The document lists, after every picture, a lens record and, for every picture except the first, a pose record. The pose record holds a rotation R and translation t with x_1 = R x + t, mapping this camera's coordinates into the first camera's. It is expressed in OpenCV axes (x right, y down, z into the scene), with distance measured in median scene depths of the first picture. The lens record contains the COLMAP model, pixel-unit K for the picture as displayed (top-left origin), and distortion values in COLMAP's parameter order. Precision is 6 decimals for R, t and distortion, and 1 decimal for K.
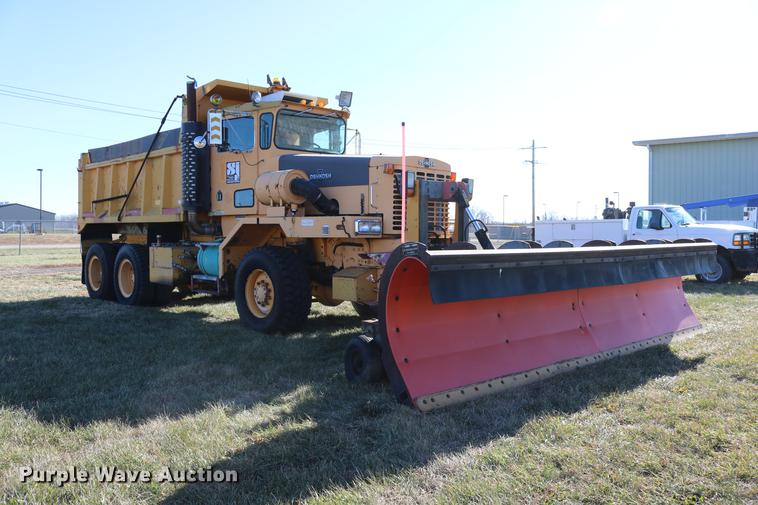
lens RADIAL K [[642.8, 0, 379.0], [0, 642.8, 252.5], [0, 0, 1]] dist [-0.169627, 0.171357]
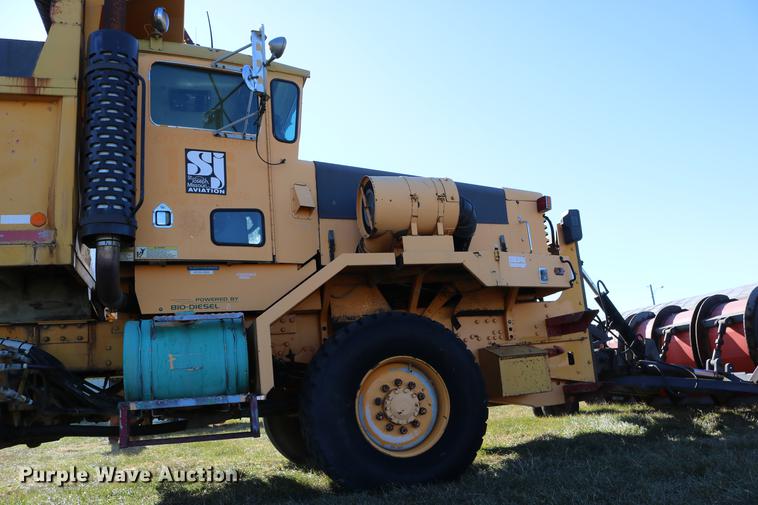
lens RADIAL K [[642.8, 0, 379.0], [0, 642.8, 252.5], [0, 0, 1]] dist [-0.169627, 0.171357]
pose [[0.458150, 0.146154, 0.876777, -0.640112], [0.121450, 0.966846, -0.224630, 0.058324], [-0.880539, 0.209399, 0.425210, 0.785333]]
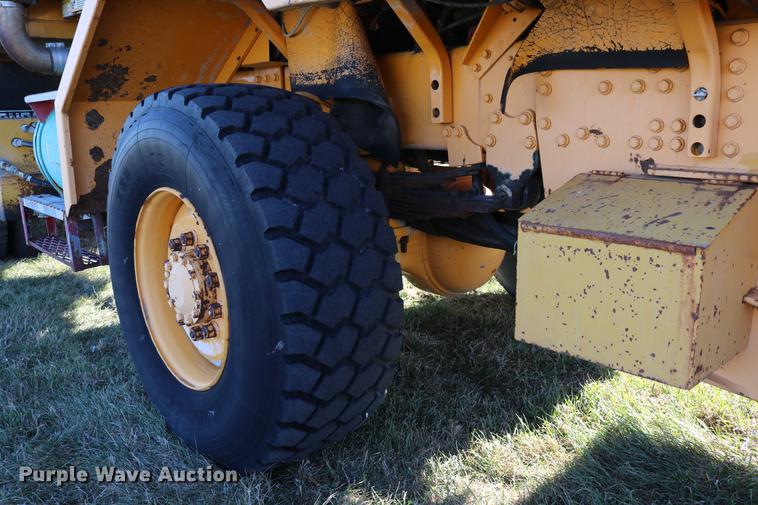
lens RADIAL K [[642.8, 0, 379.0], [0, 642.8, 252.5], [0, 0, 1]] dist [-0.169627, 0.171357]
pose [[0.998884, -0.007927, -0.046564, -0.100874], [0.016296, 0.983125, 0.182207, 0.009301], [0.044334, -0.182762, 0.982157, 0.775640]]
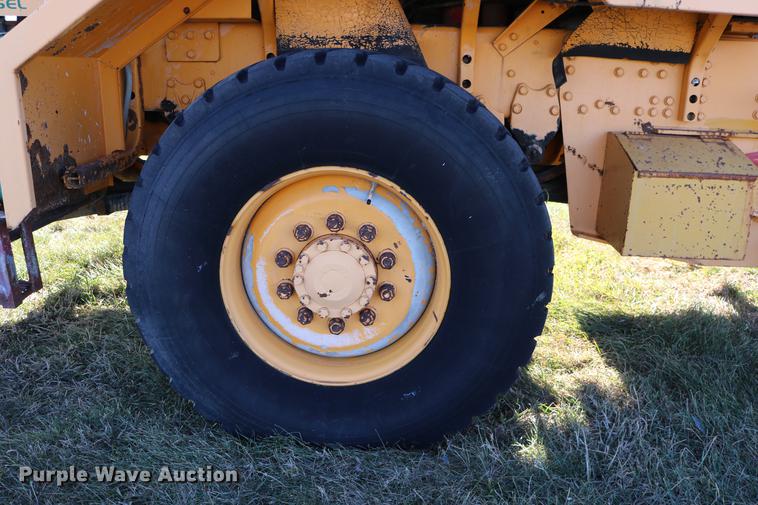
lens RADIAL K [[642.8, 0, 379.0], [0, 642.8, 252.5], [0, 0, 1]] dist [-0.169627, 0.171357]
pose [[0.731248, -0.180567, 0.657778, -0.313152], [0.001206, 0.964667, 0.263471, -0.000466], [-0.682110, -0.191870, 0.705629, 0.842591]]
